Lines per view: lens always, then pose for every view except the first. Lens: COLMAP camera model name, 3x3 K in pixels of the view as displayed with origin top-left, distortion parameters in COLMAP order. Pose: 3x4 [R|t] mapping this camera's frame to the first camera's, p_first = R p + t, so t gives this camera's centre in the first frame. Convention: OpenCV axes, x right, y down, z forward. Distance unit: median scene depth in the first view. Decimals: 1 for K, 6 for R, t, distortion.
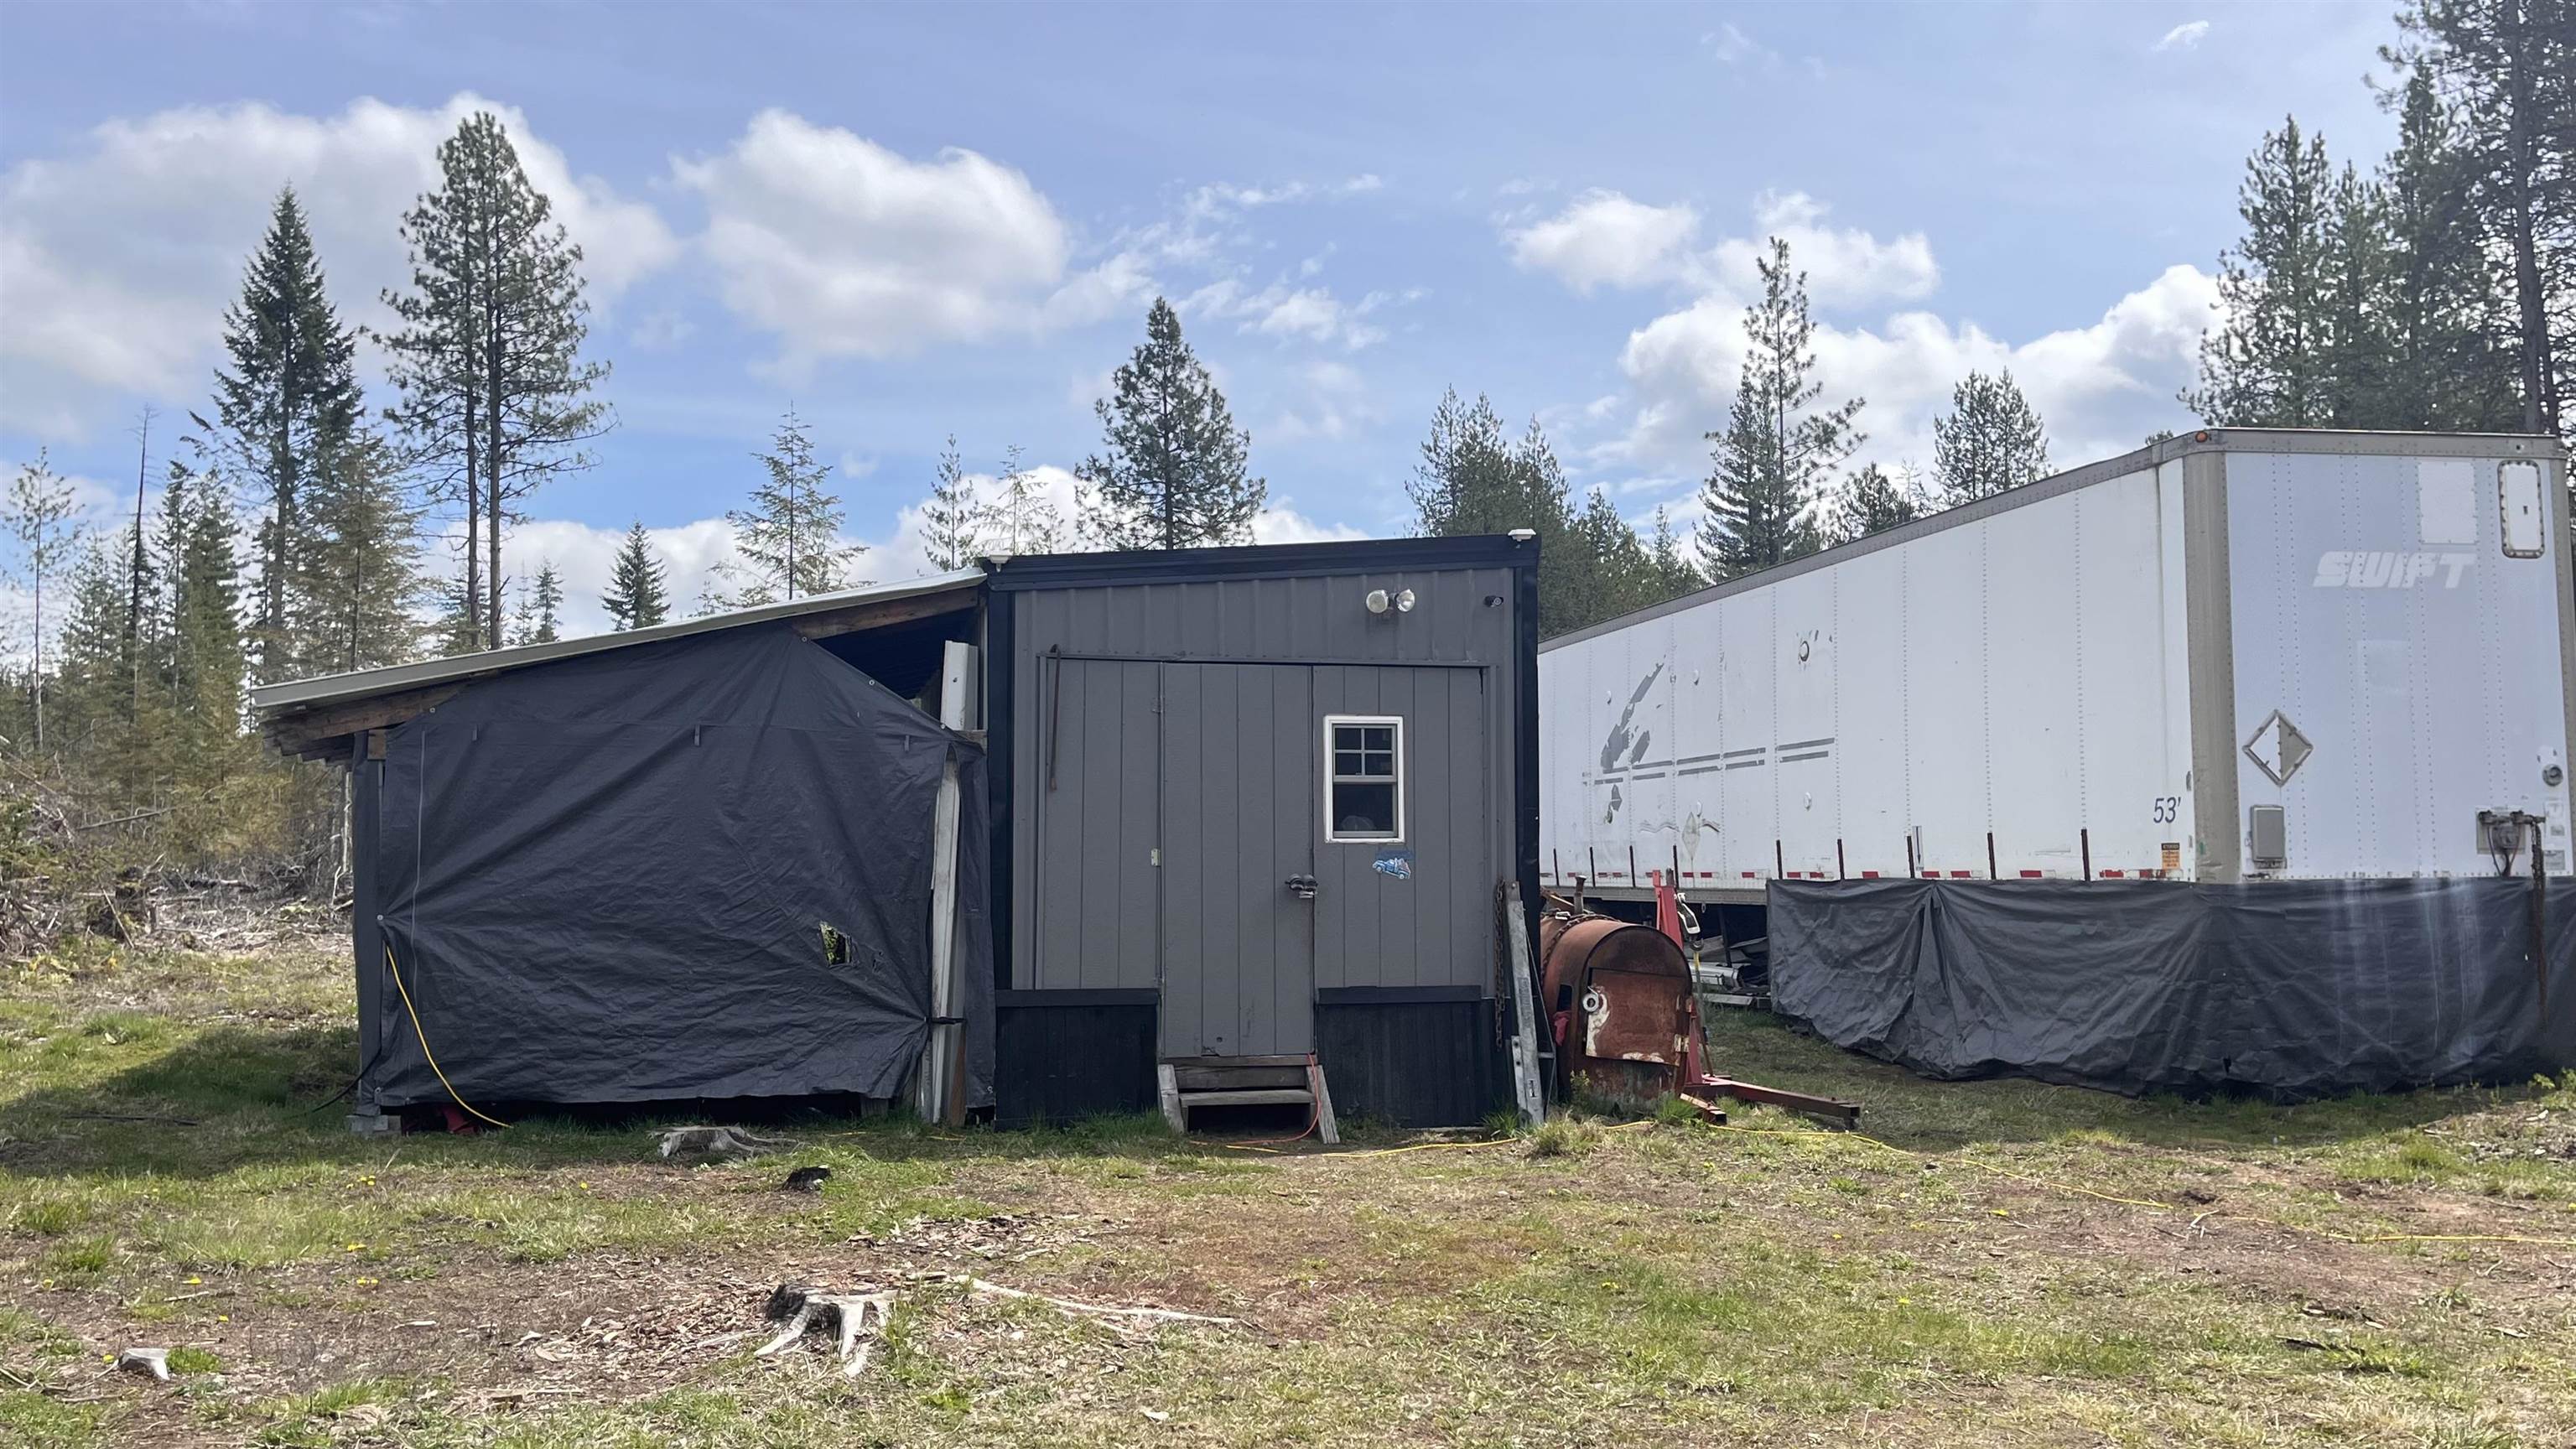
lens RADIAL K [[2141.3, 0, 1288.0], [0, 2141.3, 724.5], [0, 0, 1]] dist [0.107588, -0.282151]
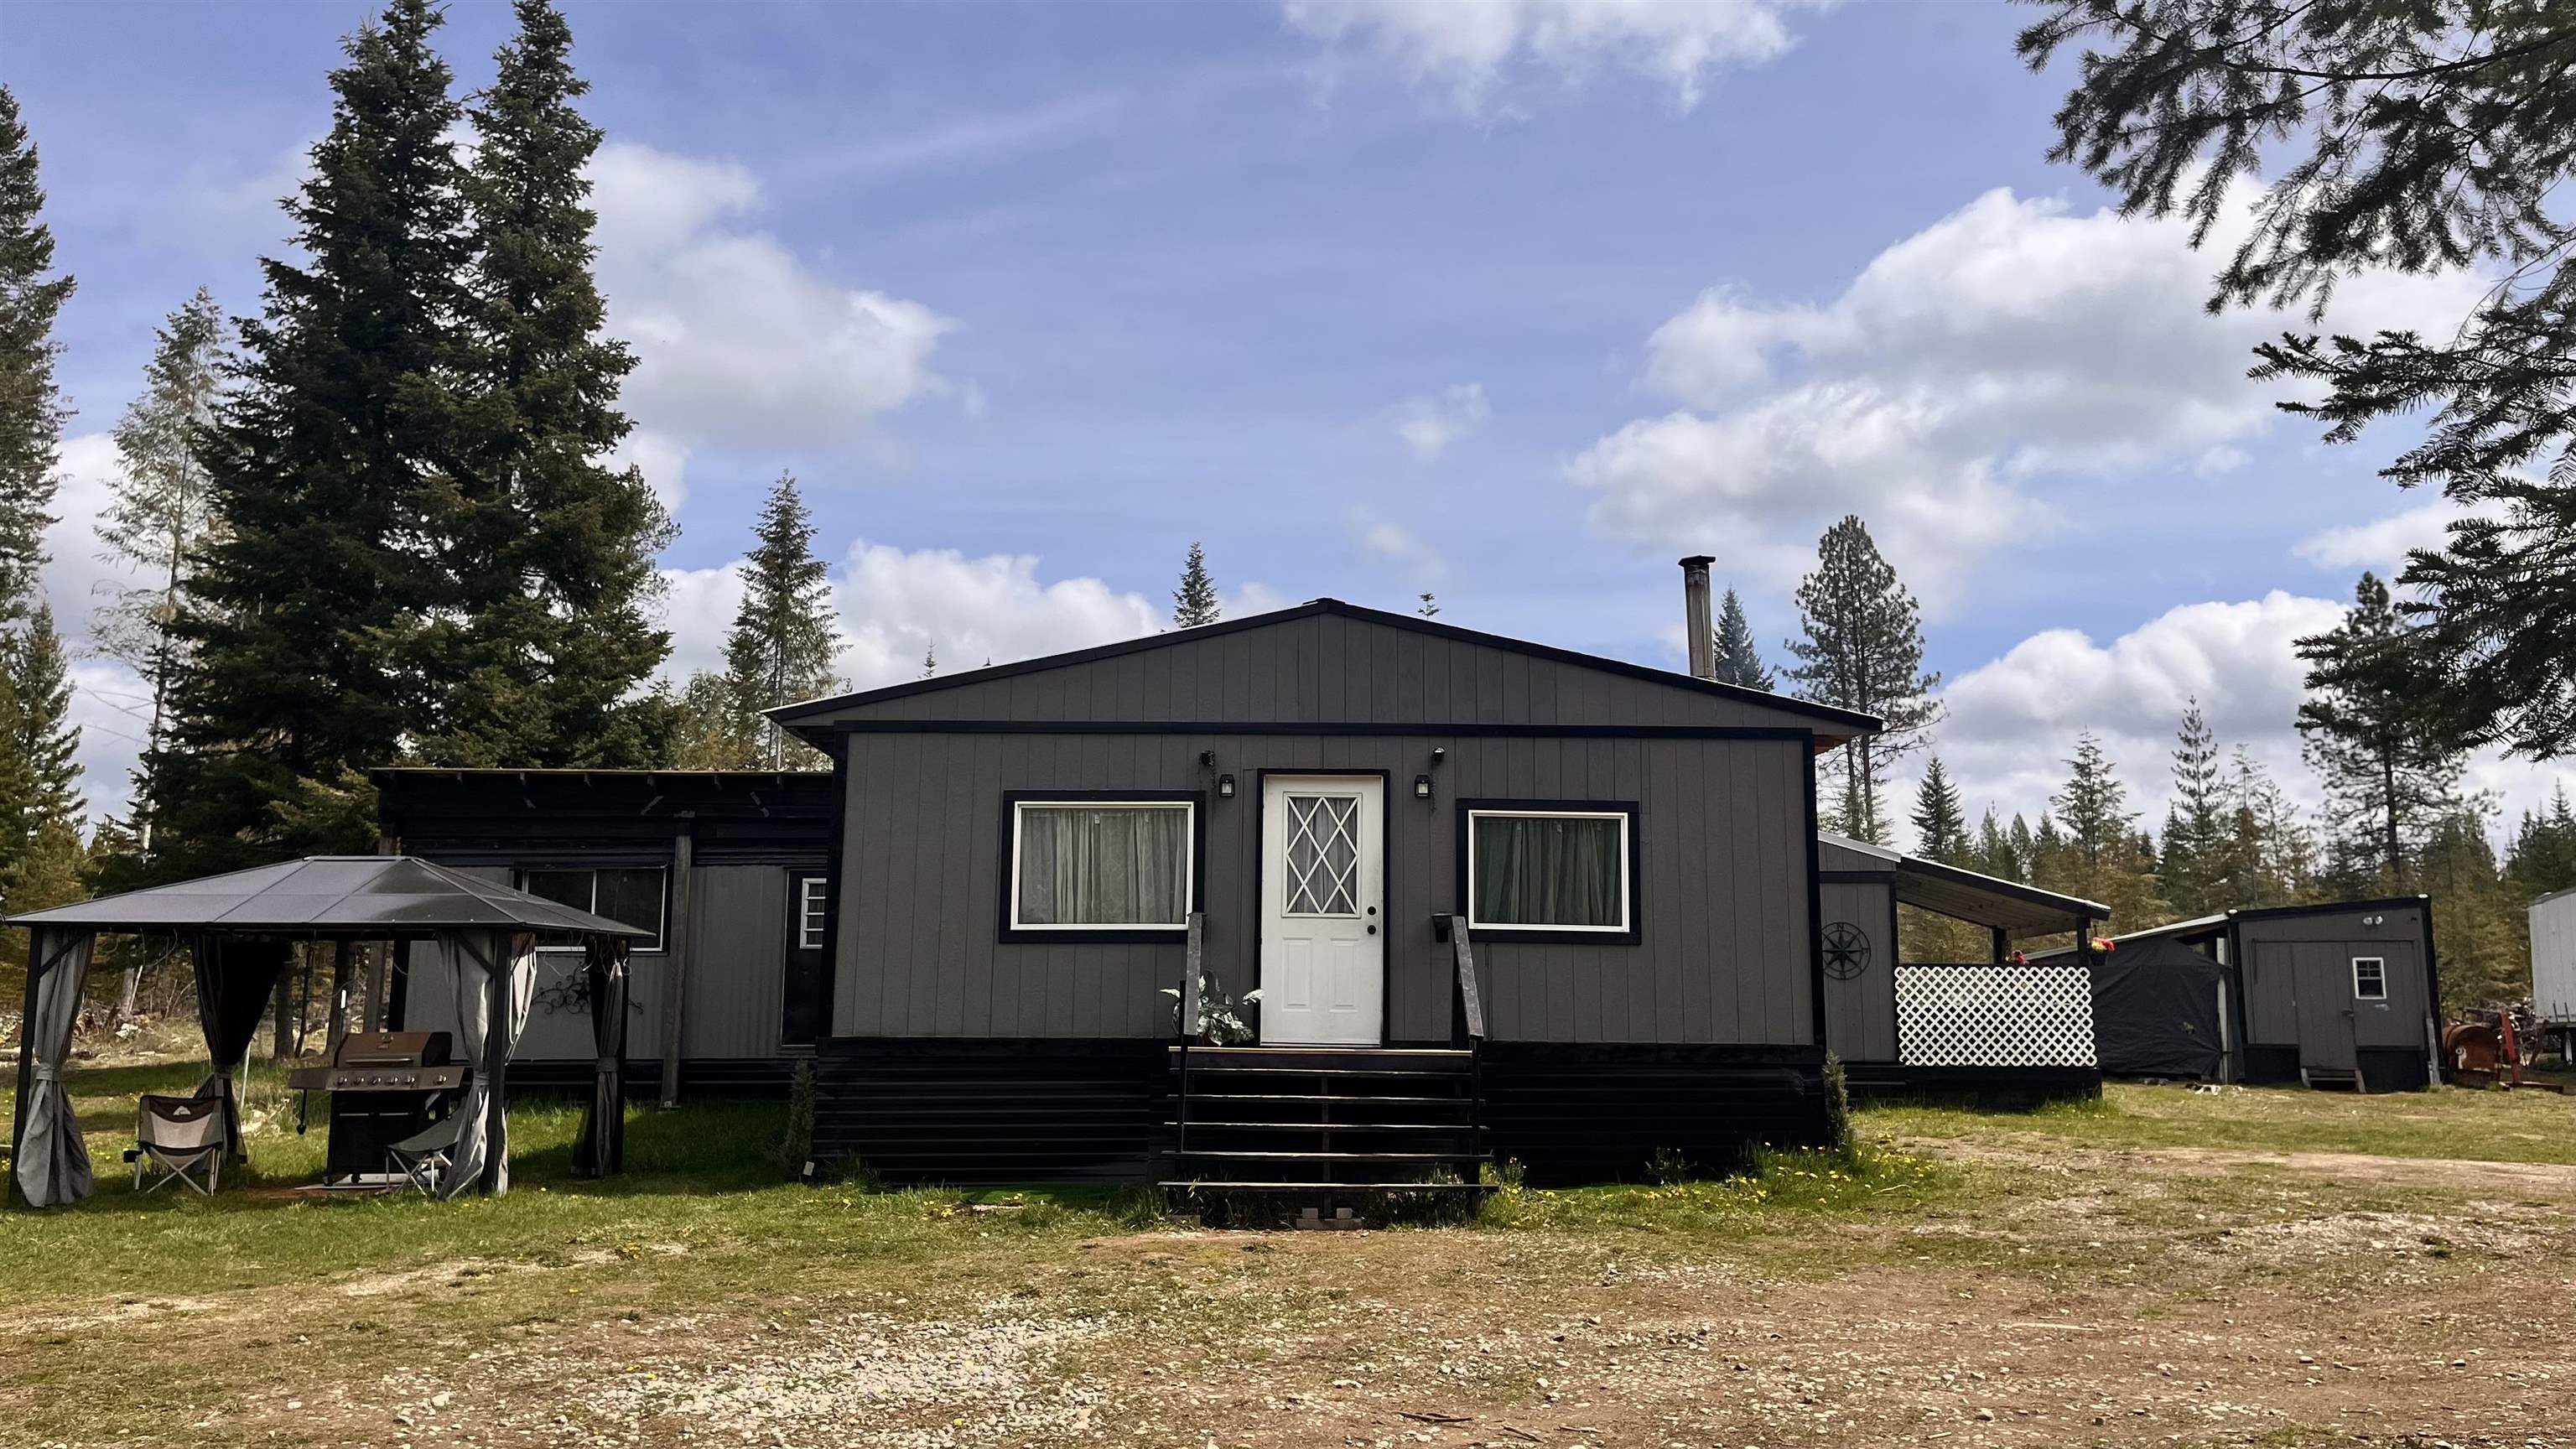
lens RADIAL K [[1986.2, 0, 1290.6], [0, 1986.2, 808.5], [0, 0, 1]] dist [0.057363, 0.001654]
pose [[0.836427, -0.058336, -0.544965, 0.058643], [0.036637, 0.998047, -0.050605, -0.022507], [0.546852, 0.022361, 0.836930, -0.403026]]
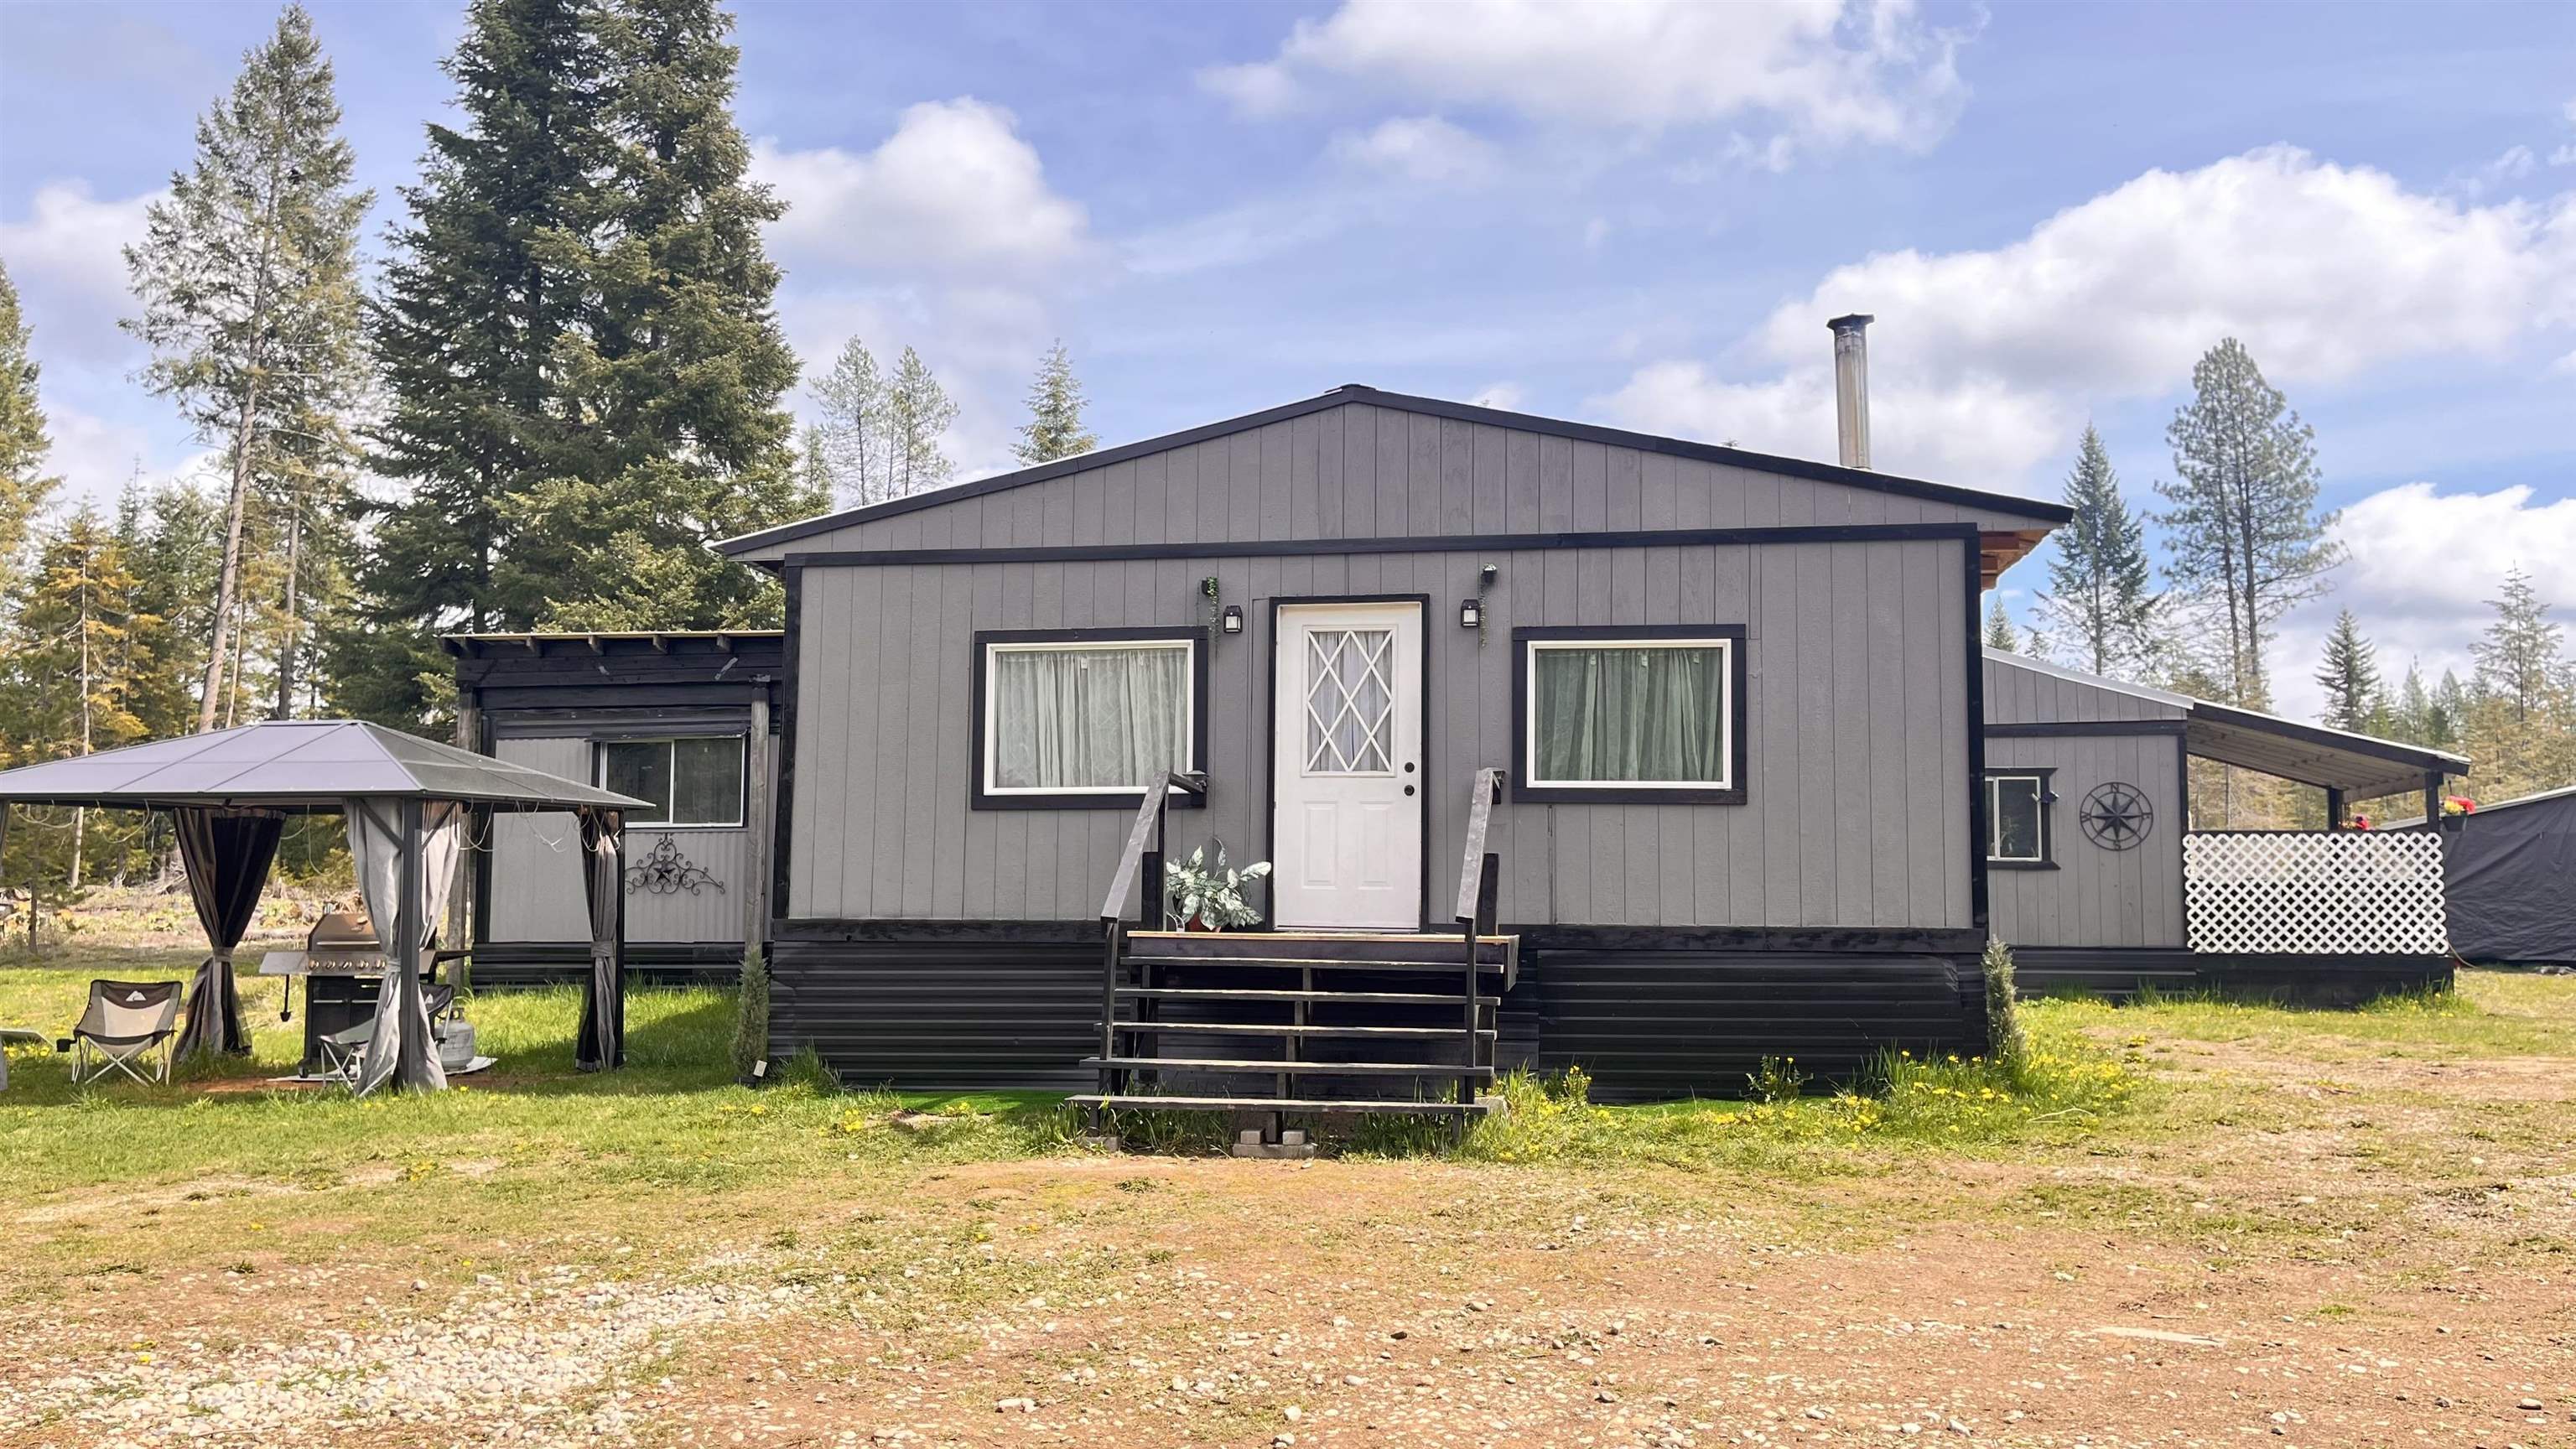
lens RADIAL K [[1986.2, 0, 1290.6], [0, 1986.2, 808.5], [0, 0, 1]] dist [0.057363, 0.001654]
pose [[0.727237, -0.033853, -0.685552, 0.061689], [0.047574, 0.998867, 0.001143, -0.018935], [0.684736, -0.033446, 0.728023, -0.353265]]
